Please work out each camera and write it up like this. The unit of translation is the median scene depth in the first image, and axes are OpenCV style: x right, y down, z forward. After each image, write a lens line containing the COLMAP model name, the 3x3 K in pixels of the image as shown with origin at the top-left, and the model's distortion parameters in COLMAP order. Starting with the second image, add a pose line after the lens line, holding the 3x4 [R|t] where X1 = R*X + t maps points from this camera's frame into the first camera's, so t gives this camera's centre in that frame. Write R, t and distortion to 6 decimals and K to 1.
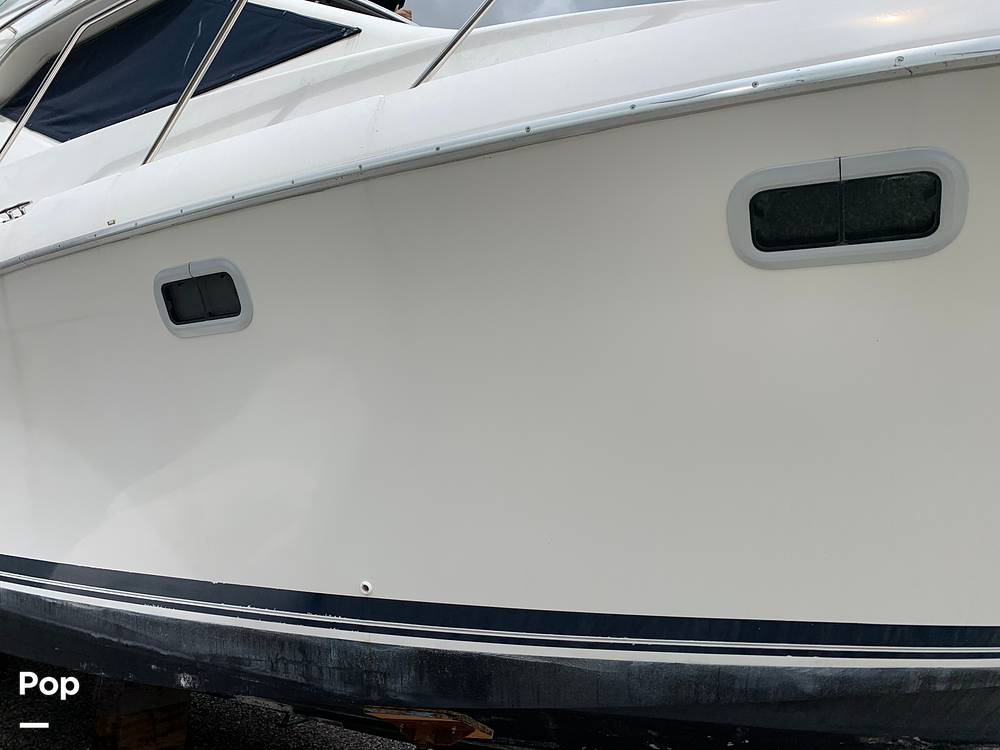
lens RADIAL K [[760.5, 0, 500.0], [0, 760.5, 375.0], [0, 0, 1]] dist [0.009821, -0.006718]
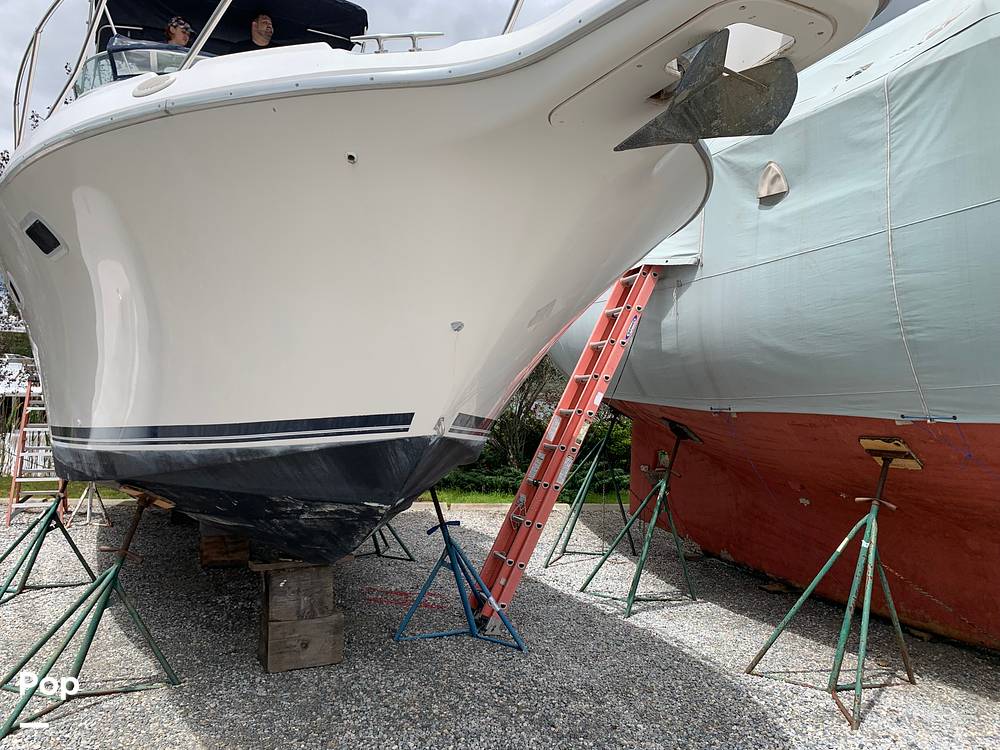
lens RADIAL K [[746.7, 0, 486.6], [0, 746.7, 372.1], [0, 0, 1]] dist [0.093801, -0.154094]
pose [[0.894386, -0.059576, -0.443311, 1.685487], [0.093900, 0.994013, 0.055861, 0.121512], [0.437329, -0.091588, 0.894626, -0.345593]]
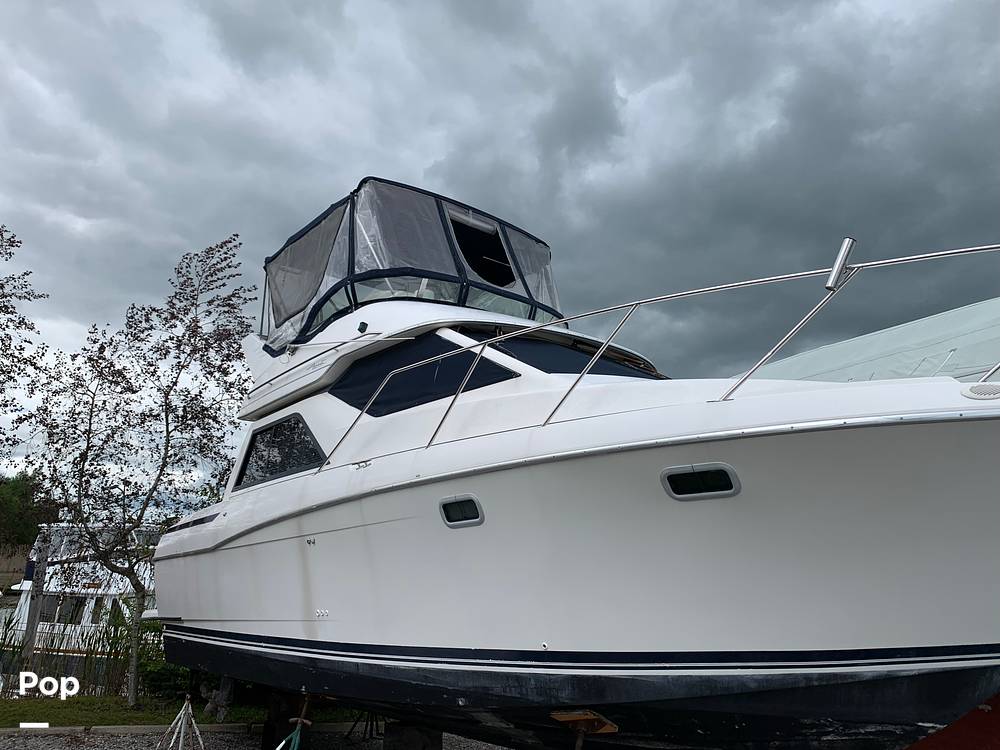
lens RADIAL K [[783.9, 0, 500.0], [0, 783.9, 375.0], [0, 0, 1]] dist [0.033815, -0.038663]
pose [[0.968985, -0.104992, -0.223707, 0.262150], [0.070950, 0.985343, -0.155132, -0.127919], [0.236716, 0.134448, 0.962231, -1.192262]]
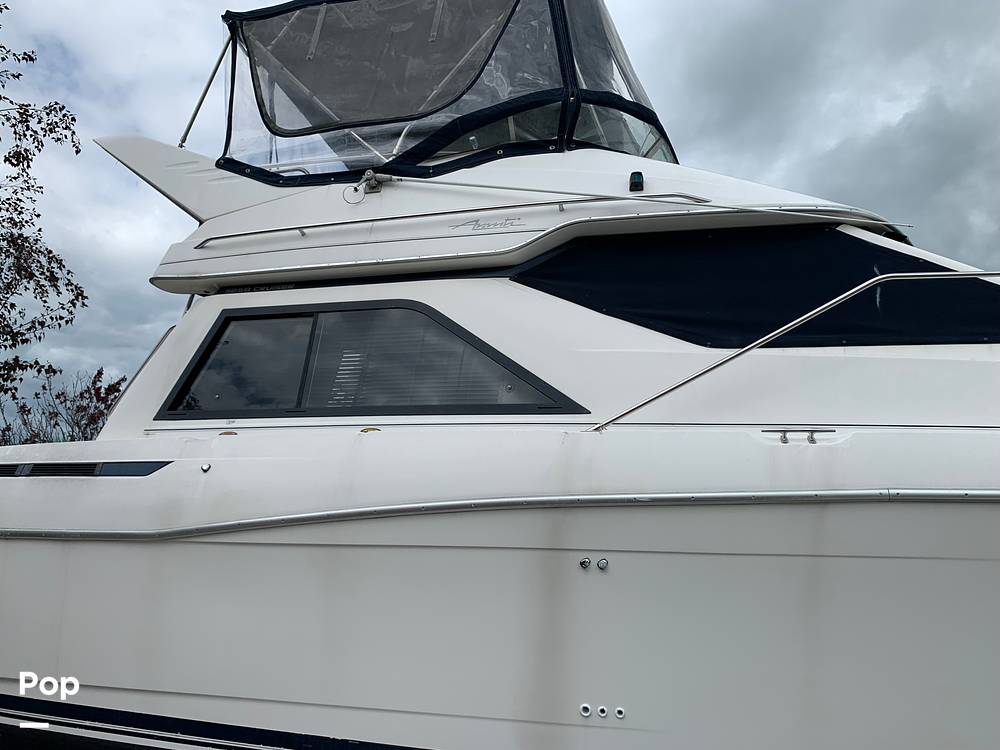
lens RADIAL K [[760.5, 0, 500.0], [0, 760.5, 375.0], [0, 0, 1]] dist [0.009821, -0.006718]
pose [[0.934762, 0.104245, 0.339637, -1.754670], [-0.061529, 0.989039, -0.134224, -0.166435], [-0.349907, 0.104570, 0.930930, 0.224984]]
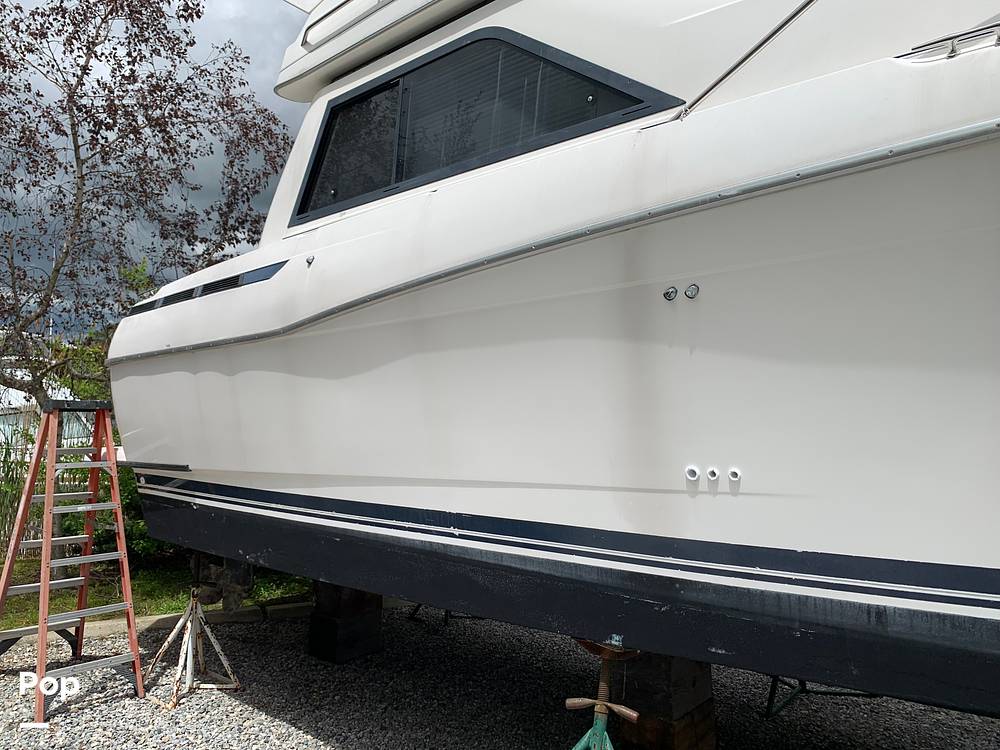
lens RADIAL K [[746.7, 0, 486.6], [0, 746.7, 372.1], [0, 0, 1]] dist [0.093801, -0.154094]
pose [[0.995244, -0.055031, -0.080375, -1.287484], [0.060920, 0.995488, 0.072748, -0.008119], [0.076009, -0.077299, 0.994106, 0.422000]]
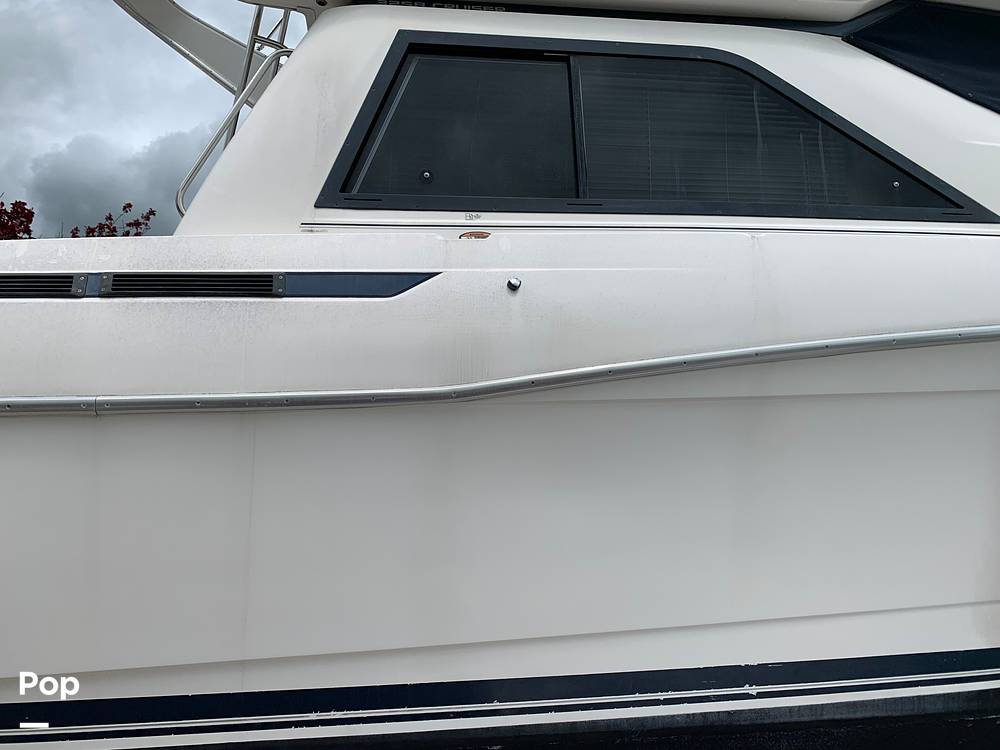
lens RADIAL K [[760.5, 0, 500.0], [0, 760.5, 375.0], [0, 0, 1]] dist [0.009821, -0.006718]
pose [[0.700032, 0.028760, 0.713532, -2.472116], [-0.044256, 0.999015, 0.003151, -0.035240], [-0.712738, -0.033784, 0.700616, 1.305700]]
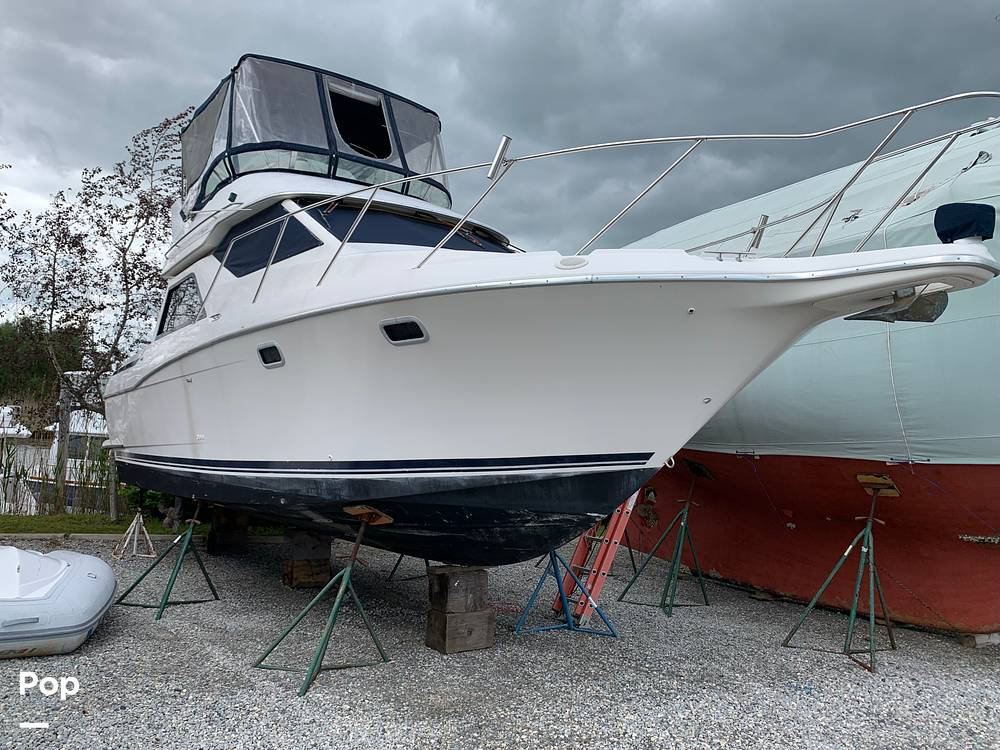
lens RADIAL K [[782.2, 0, 500.0], [0, 782.2, 375.0], [0, 0, 1]] dist [0.098028, -0.199558]
pose [[0.958330, -0.053894, -0.280535, 1.170484], [0.062753, 0.997771, 0.022688, -0.041205], [0.278687, -0.039347, 0.959576, -1.470625]]
